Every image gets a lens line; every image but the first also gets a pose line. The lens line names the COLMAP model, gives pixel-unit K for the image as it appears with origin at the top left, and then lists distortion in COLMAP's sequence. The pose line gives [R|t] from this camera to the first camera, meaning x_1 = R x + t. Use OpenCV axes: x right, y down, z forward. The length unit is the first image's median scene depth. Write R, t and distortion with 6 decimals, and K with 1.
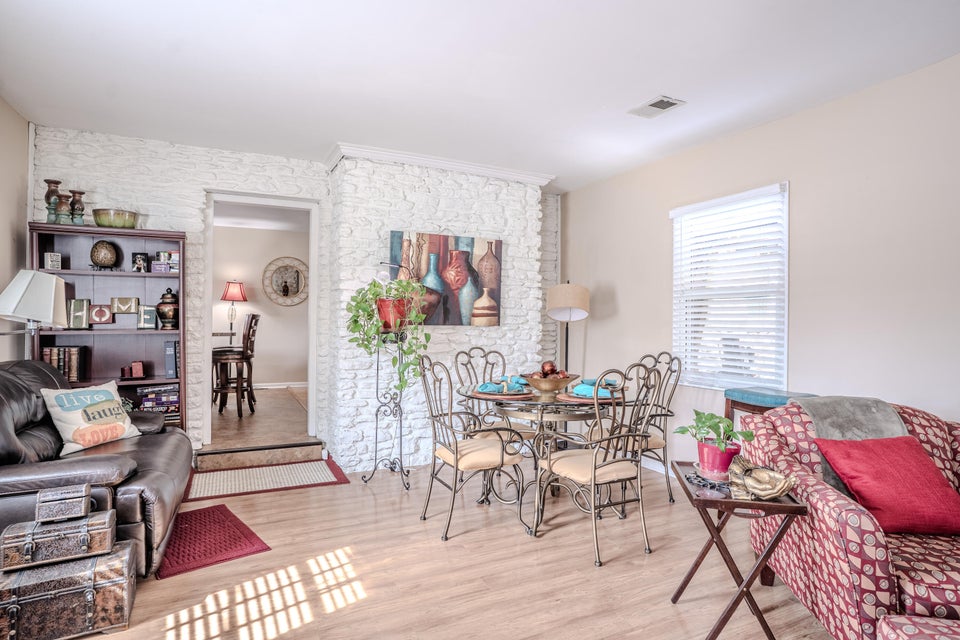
lens RADIAL K [[533.6, 0, 484.5], [0, 533.6, 315.0], [0, 0, 1]] dist [-0.036650, 0.021259]
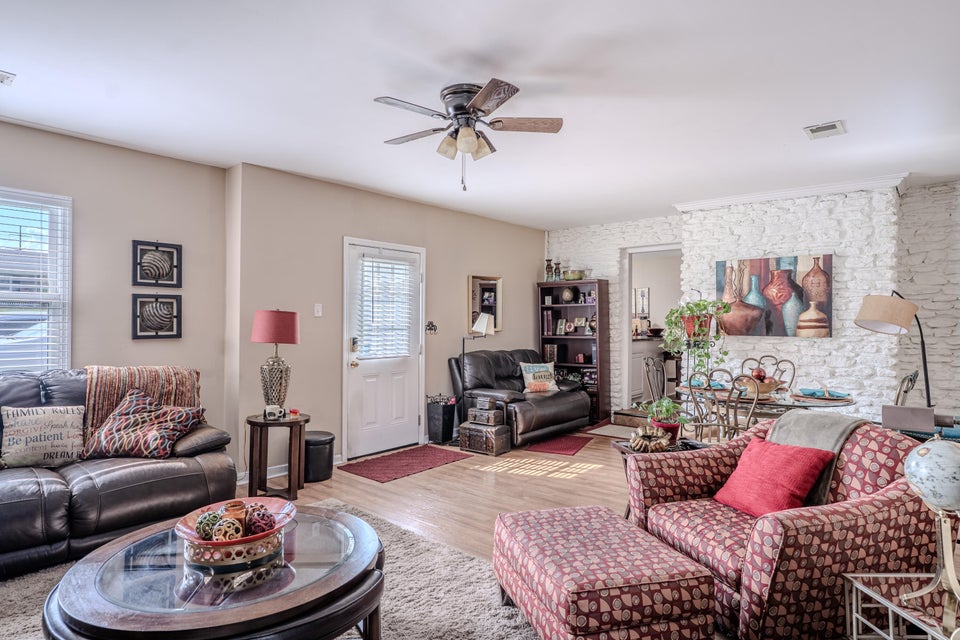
lens RADIAL K [[533.6, 0, 478.2], [0, 533.6, 320.0], [0, 0, 1]] dist [-0.036650, 0.021259]
pose [[0.394464, -0.010650, -0.918850, 0.738966], [0.010539, 0.999920, -0.007065, -0.014395], [0.918851, -0.006897, 0.394544, -0.026861]]
